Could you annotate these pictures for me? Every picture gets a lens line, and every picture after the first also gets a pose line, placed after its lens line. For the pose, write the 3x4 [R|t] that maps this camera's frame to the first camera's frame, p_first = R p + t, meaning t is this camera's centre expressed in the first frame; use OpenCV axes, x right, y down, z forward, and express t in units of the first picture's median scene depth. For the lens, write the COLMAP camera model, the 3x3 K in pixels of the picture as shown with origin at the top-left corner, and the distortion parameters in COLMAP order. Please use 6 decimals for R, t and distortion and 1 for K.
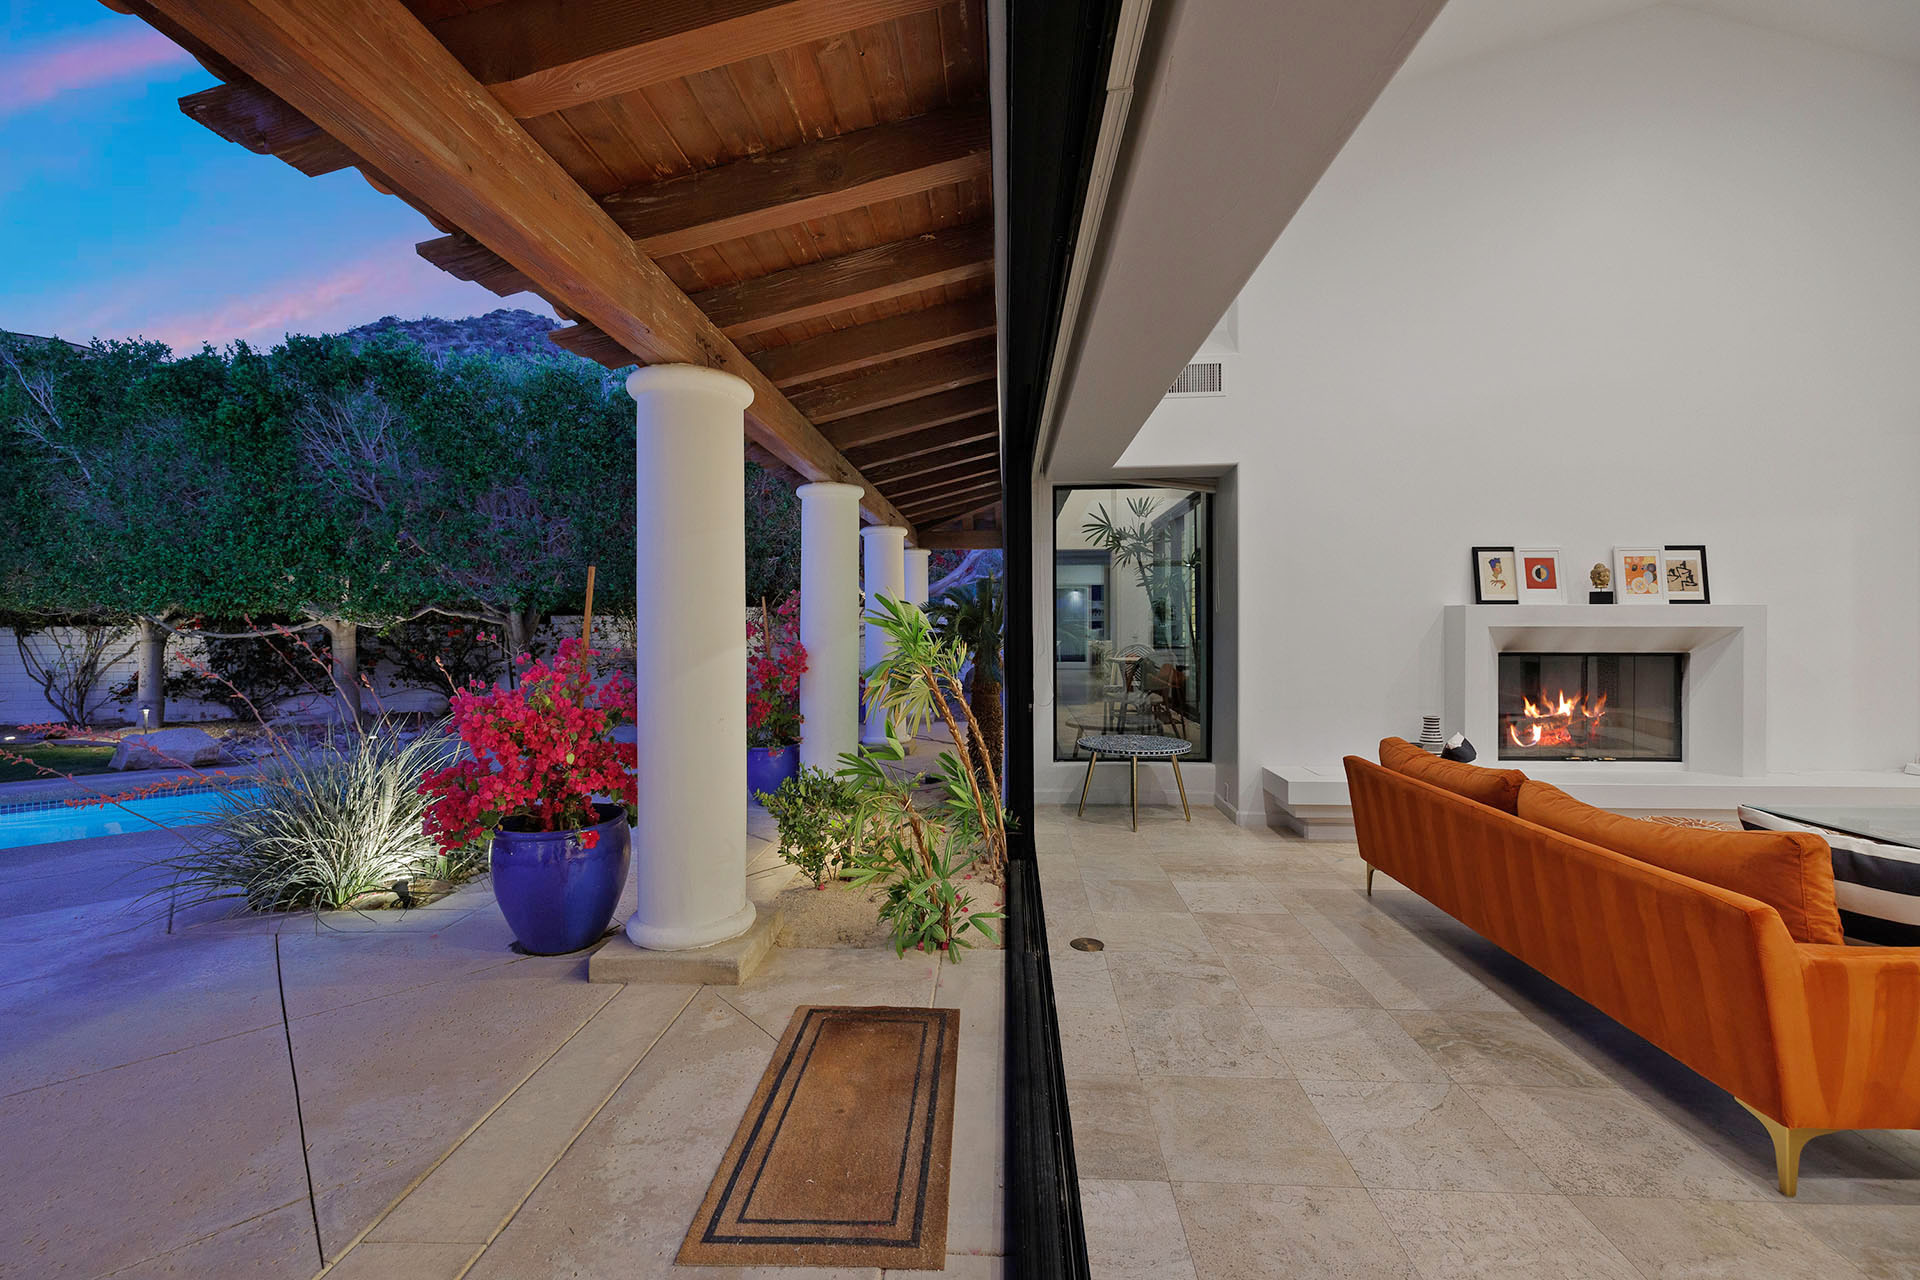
lens RADIAL K [[833.6, 0, 959.1], [0, 833.6, 623.3], [0, 0, 1]] dist [-0.008101, 0.000181]
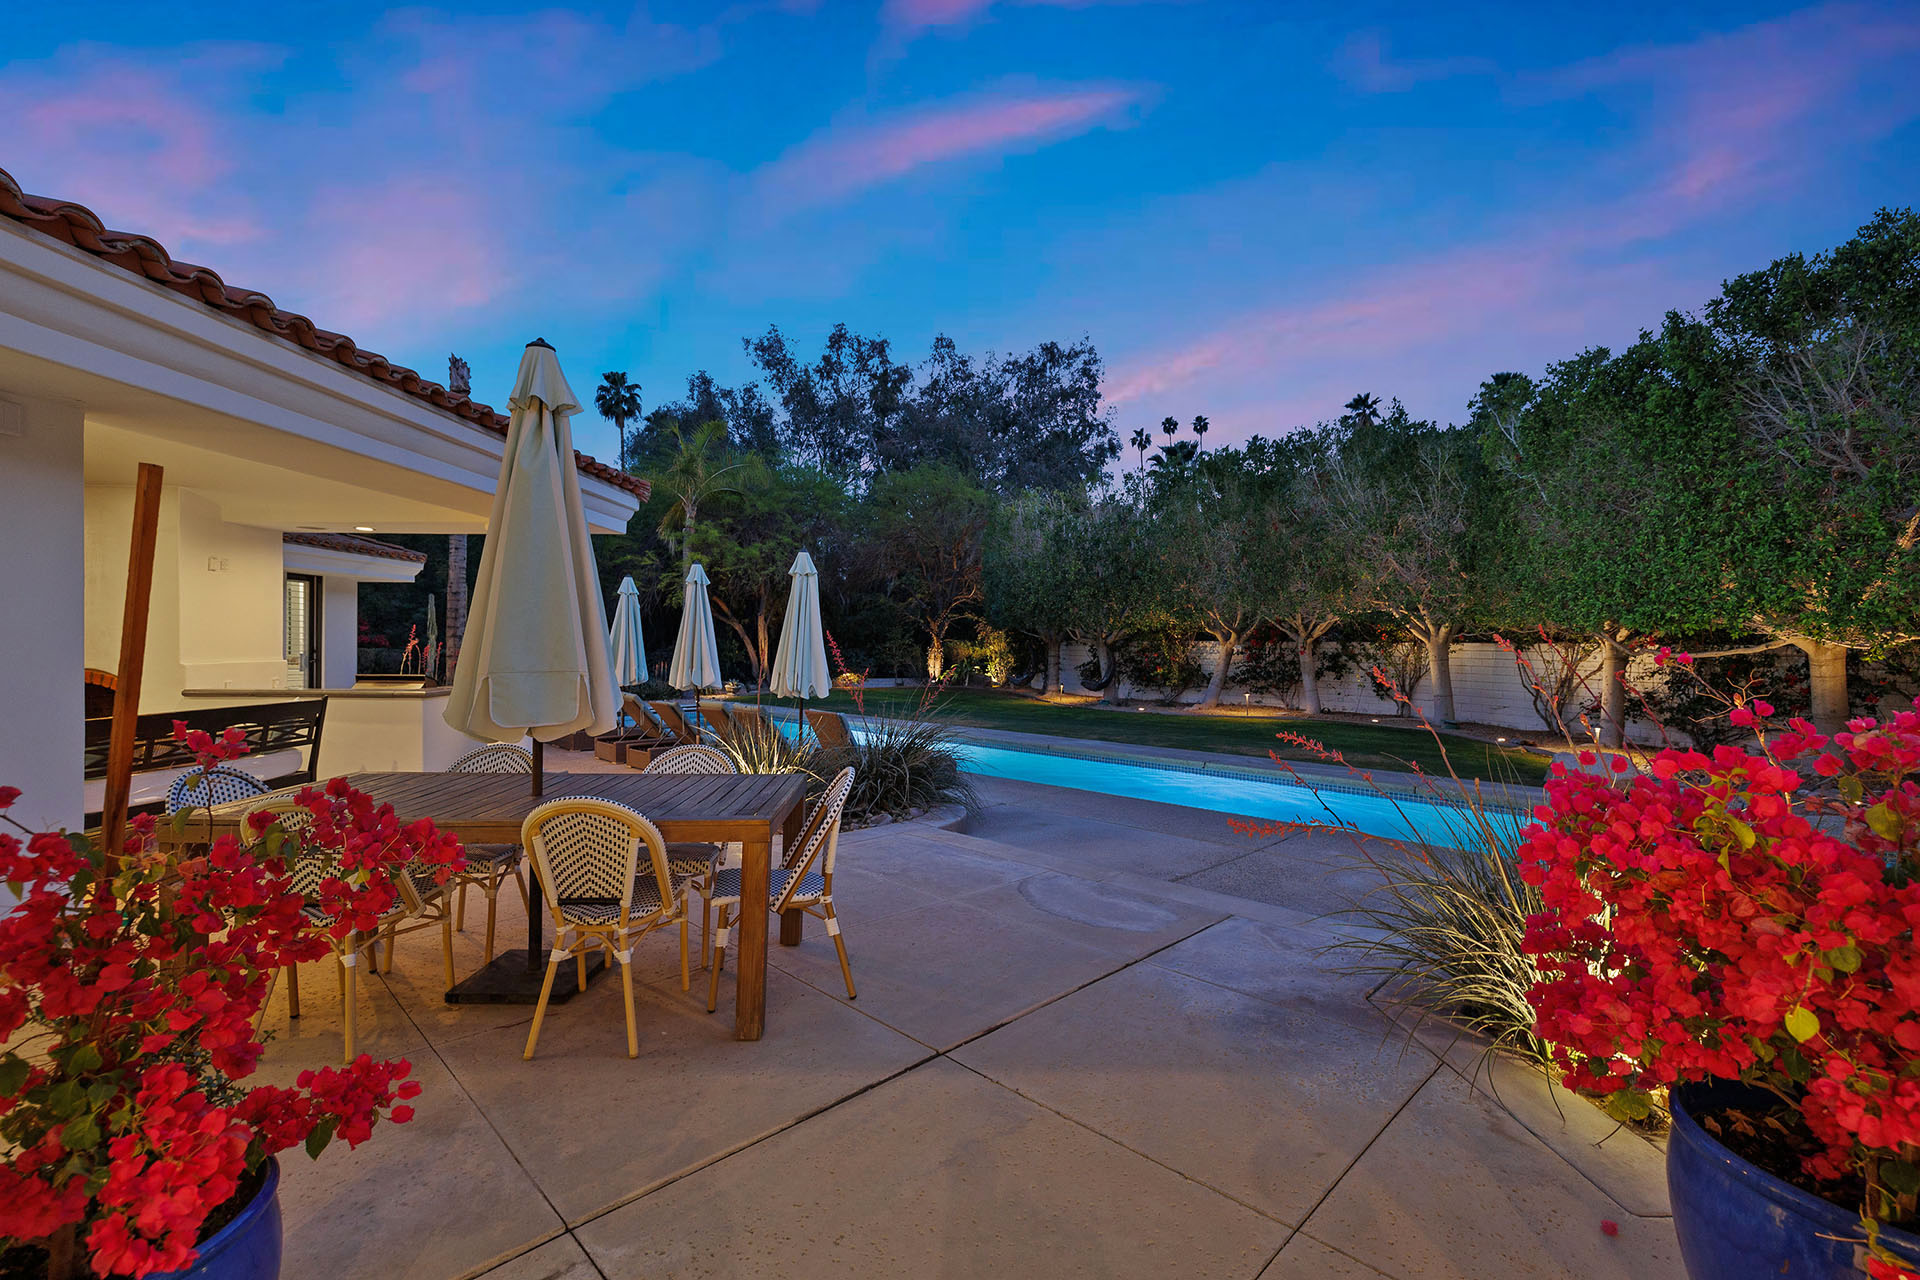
lens RADIAL K [[833.6, 0, 964.0], [0, 833.6, 640.4], [0, 0, 1]] dist [-0.008101, 0.000181]
pose [[0.058842, 0.007629, -0.998238, -0.050334], [-0.010775, 0.999917, 0.007007, 0.001408], [0.998209, 0.010344, 0.058919, 0.216720]]
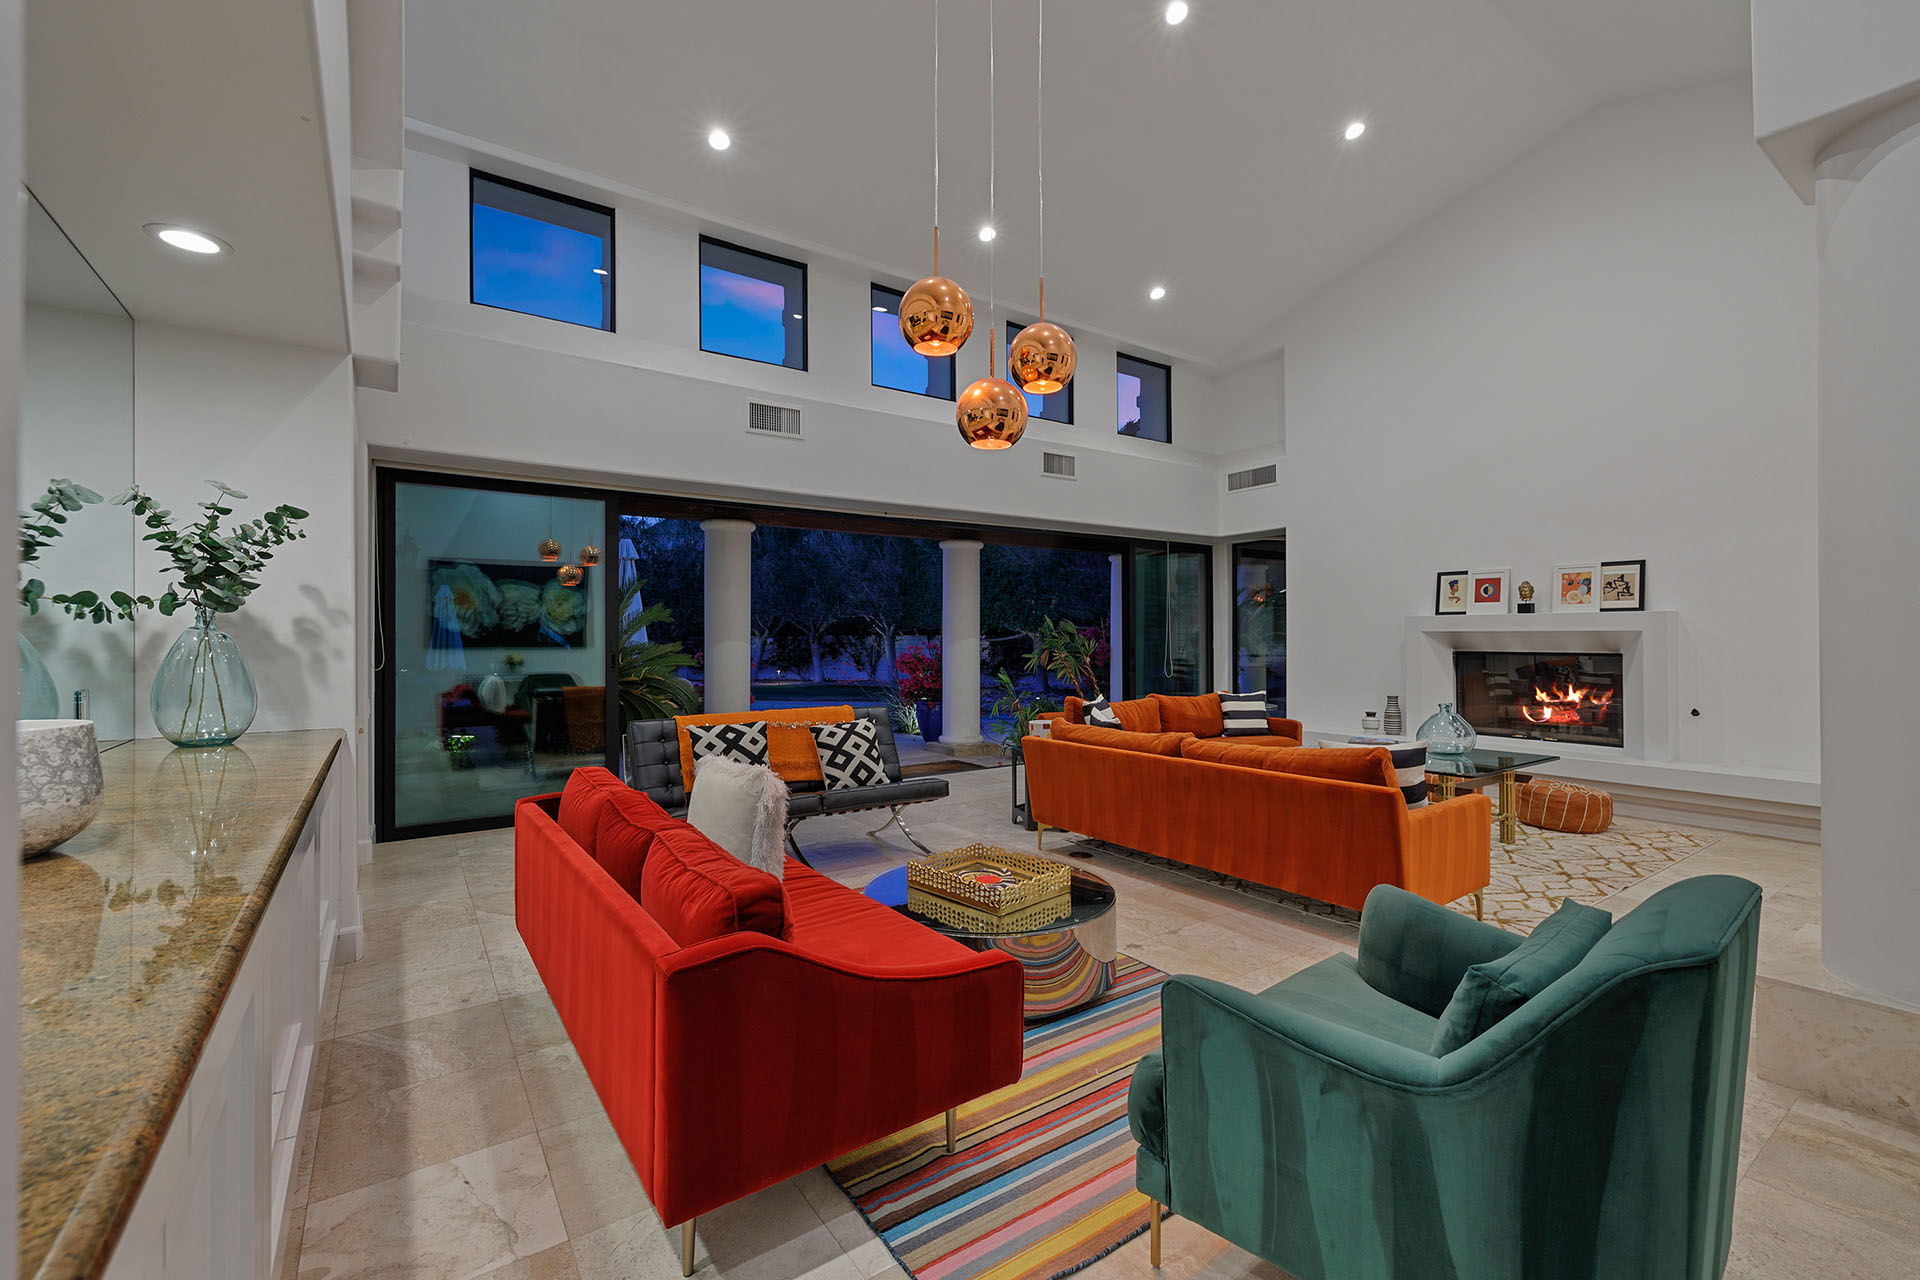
lens RADIAL K [[833.6, 0, 960.7], [0, 833.6, 640.4], [0, 0, 1]] dist [-0.008101, 0.000181]
pose [[0.612237, 0.005506, -0.790655, 0.808280], [-0.002175, 0.999984, 0.005280, 0.010699], [0.790671, -0.001513, 0.612239, -0.329985]]
